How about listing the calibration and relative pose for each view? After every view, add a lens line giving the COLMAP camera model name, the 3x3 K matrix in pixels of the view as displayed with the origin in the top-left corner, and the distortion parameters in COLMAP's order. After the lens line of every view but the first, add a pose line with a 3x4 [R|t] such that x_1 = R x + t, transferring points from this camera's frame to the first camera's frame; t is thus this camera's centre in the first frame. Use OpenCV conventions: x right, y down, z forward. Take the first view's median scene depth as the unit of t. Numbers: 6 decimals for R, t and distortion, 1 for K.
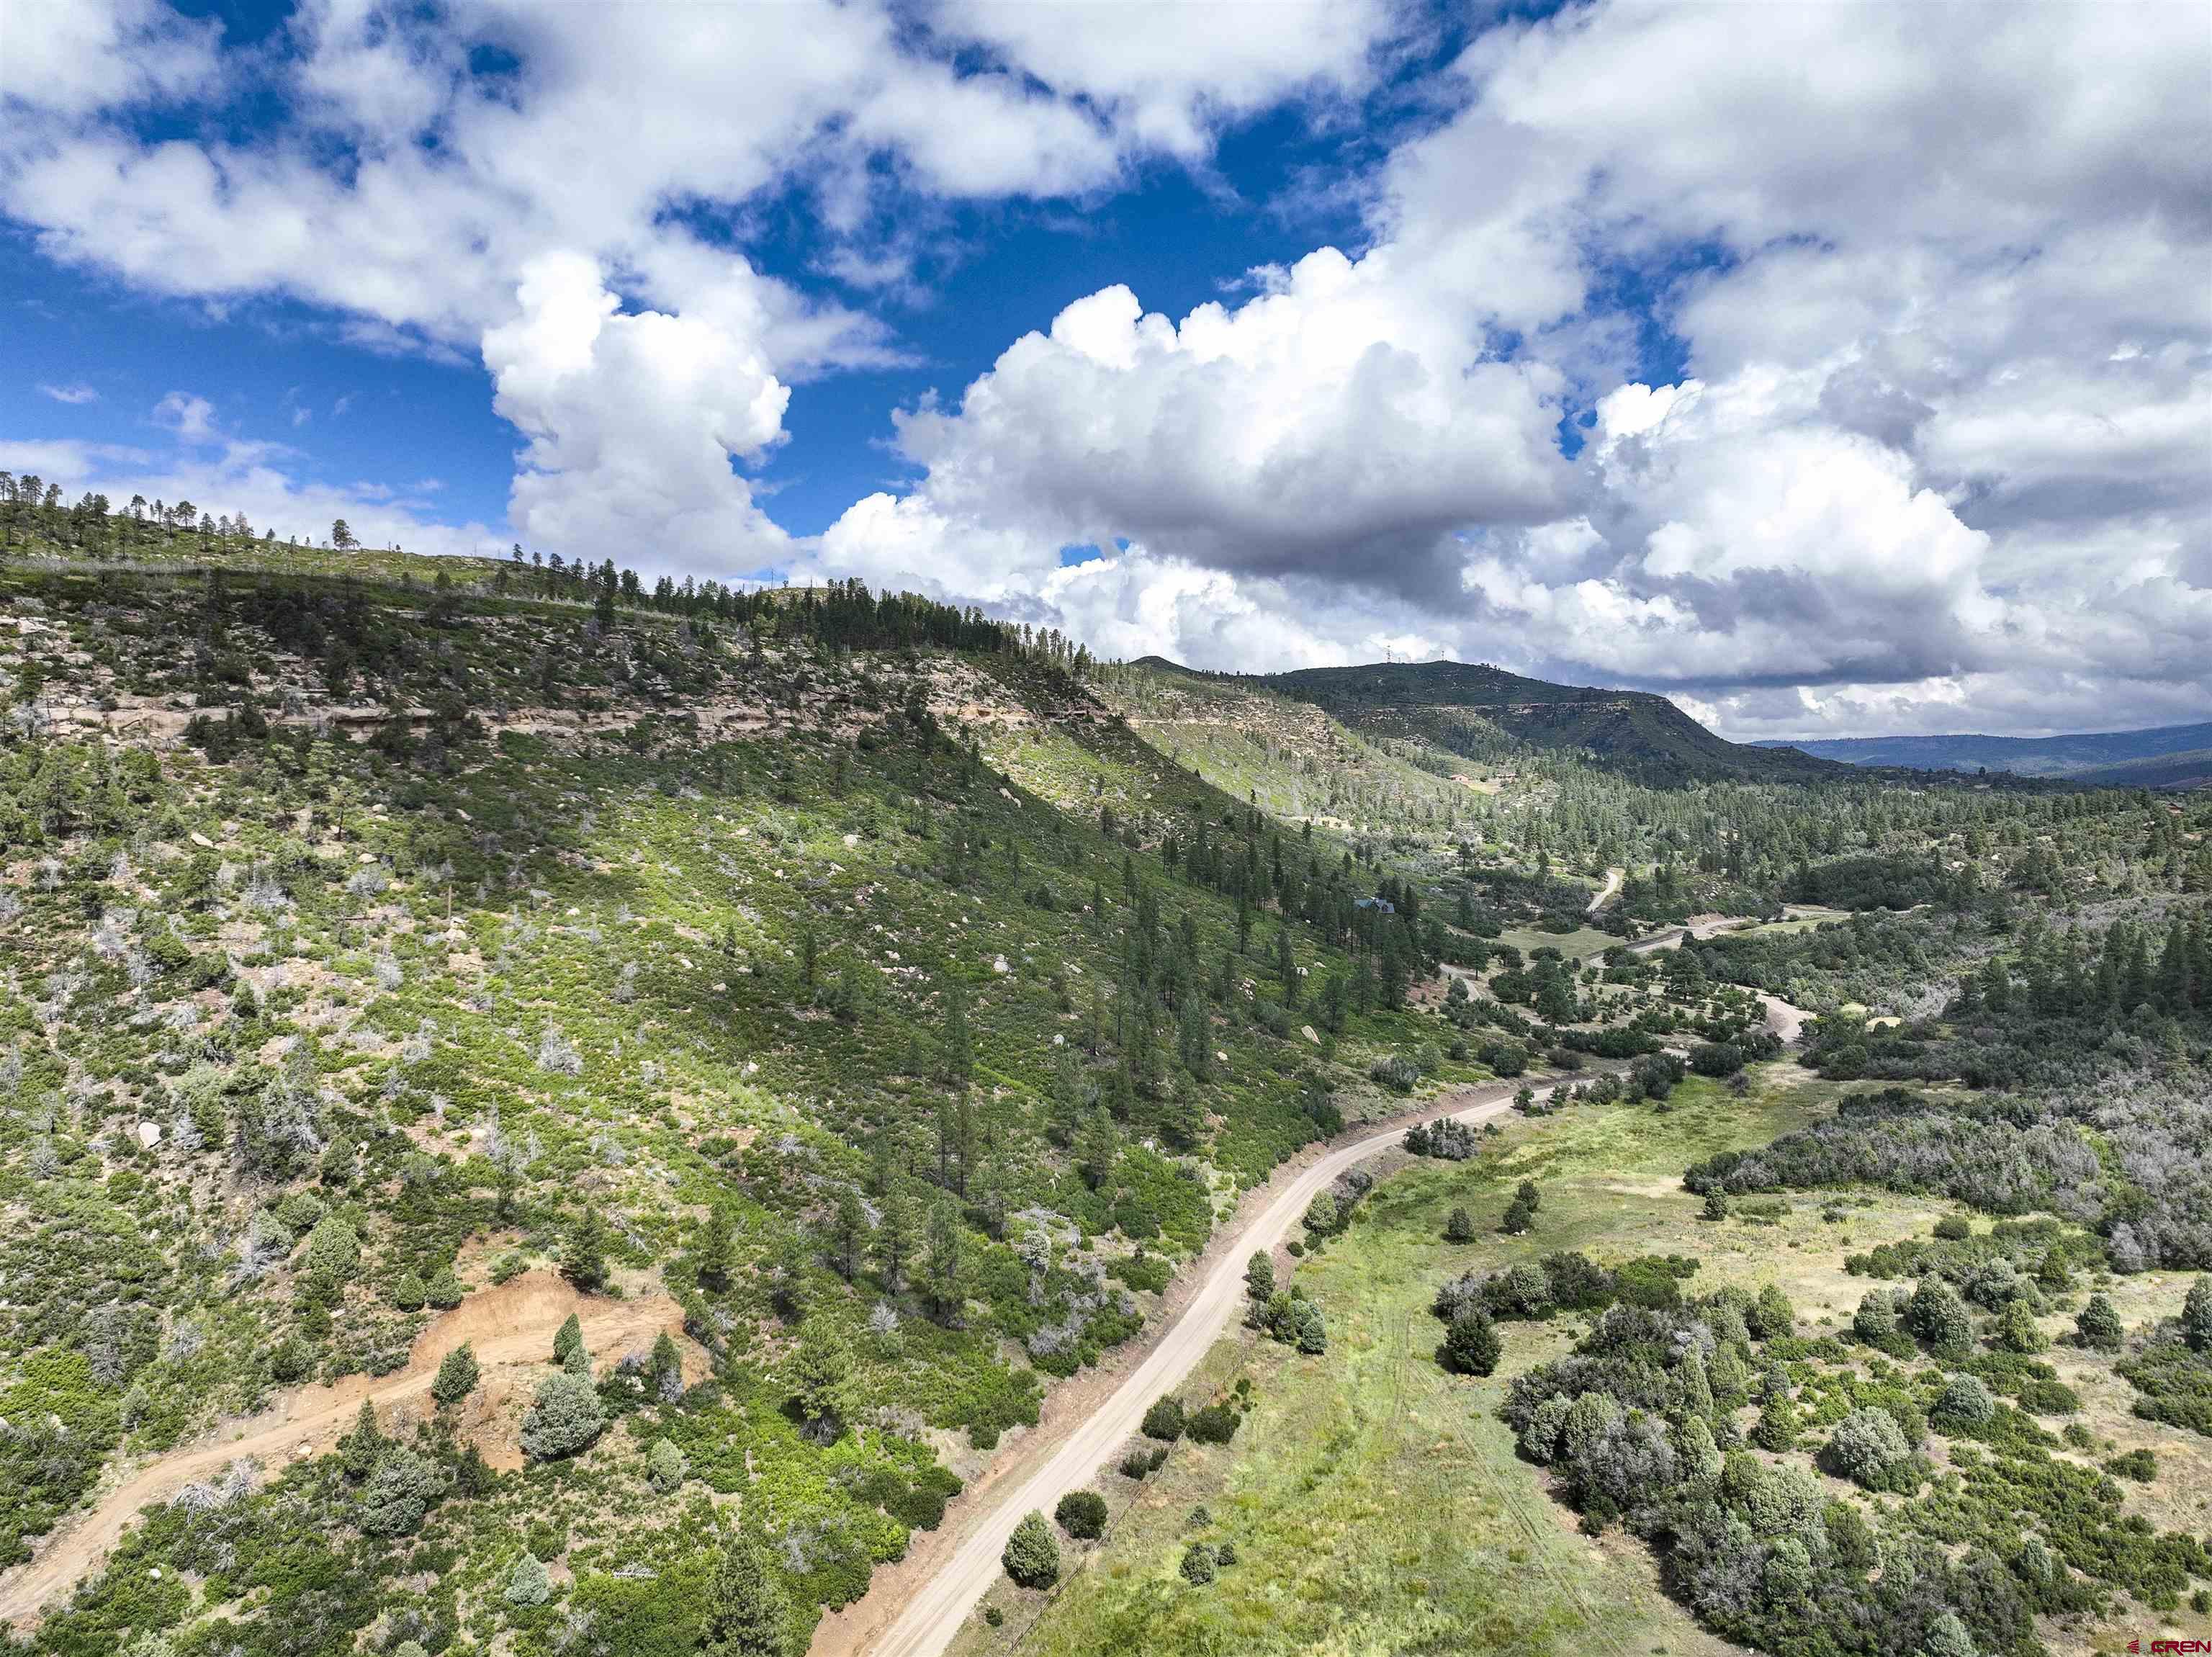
lens RADIAL K [[1568.8, 0, 1098.6], [0, 1568.8, 830.5], [0, 0, 1]] dist [0.005726, 0.005490]
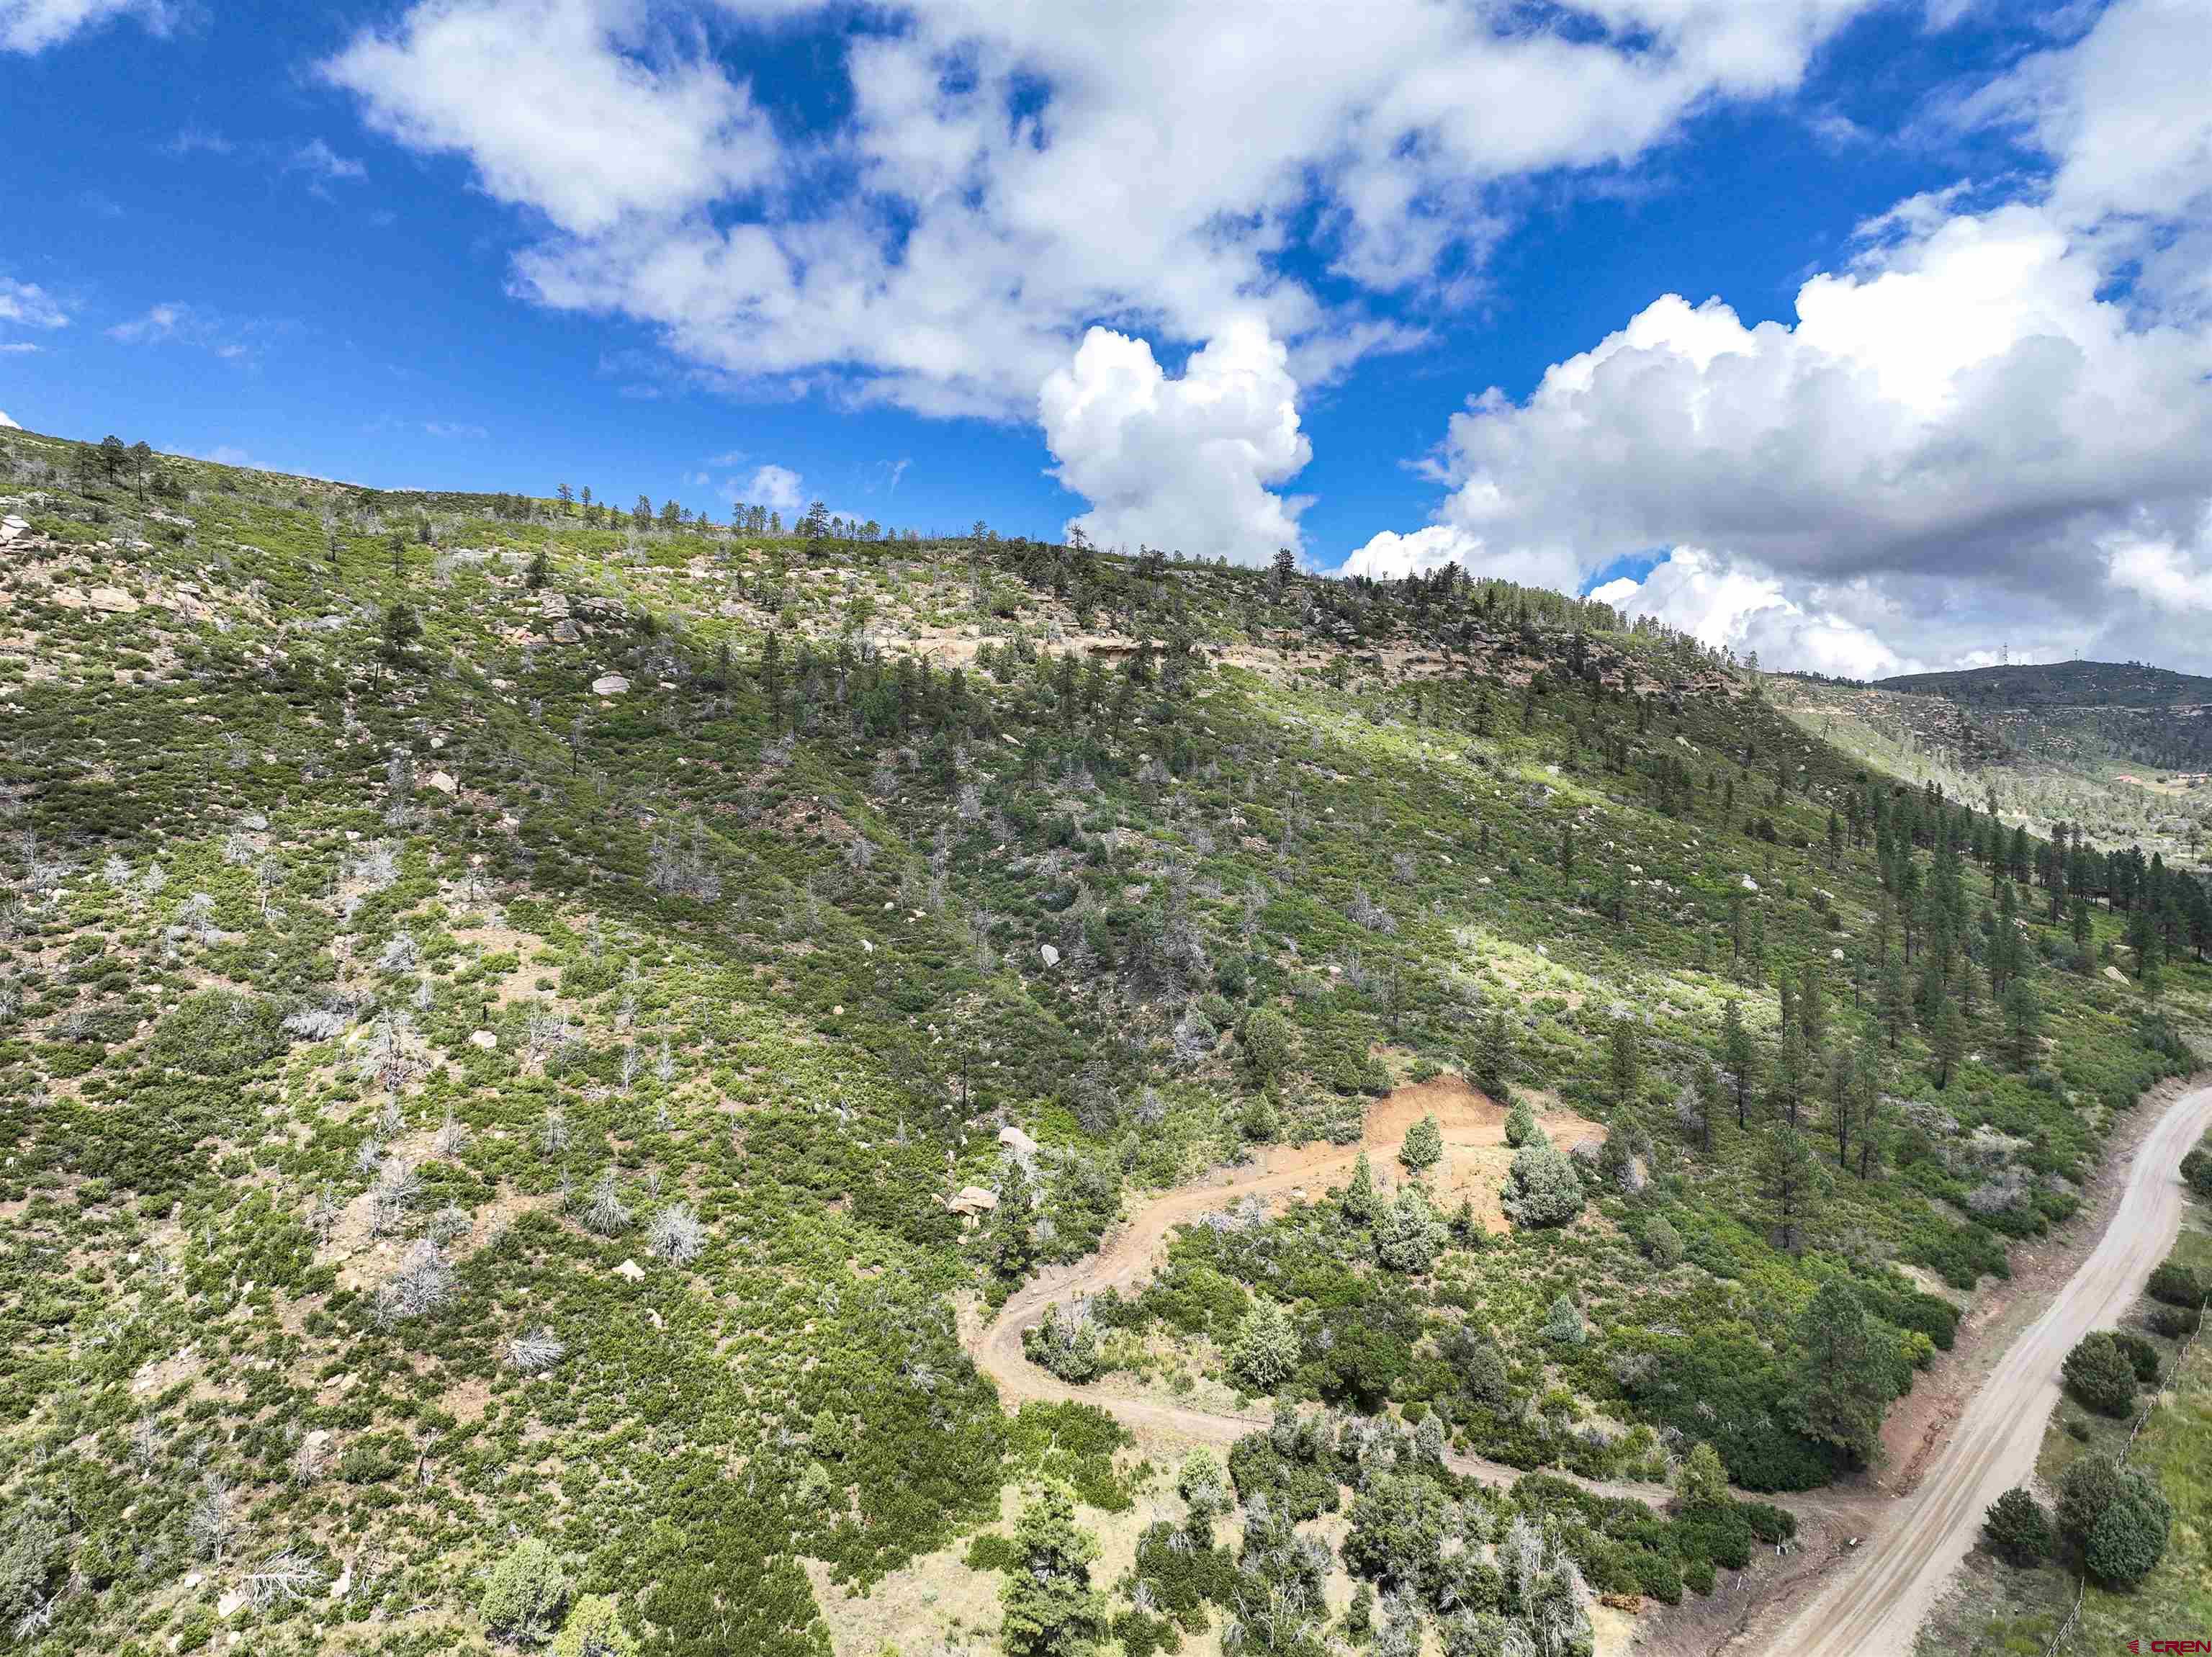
lens RADIAL K [[1568.8, 0, 1098.6], [0, 1568.8, 830.5], [0, 0, 1]] dist [0.005726, 0.005490]
pose [[0.944018, -0.004893, -0.329857, -0.127307], [-0.001312, 0.999826, -0.018583, 0.076544], [0.329891, 0.017976, 0.943848, -0.013638]]
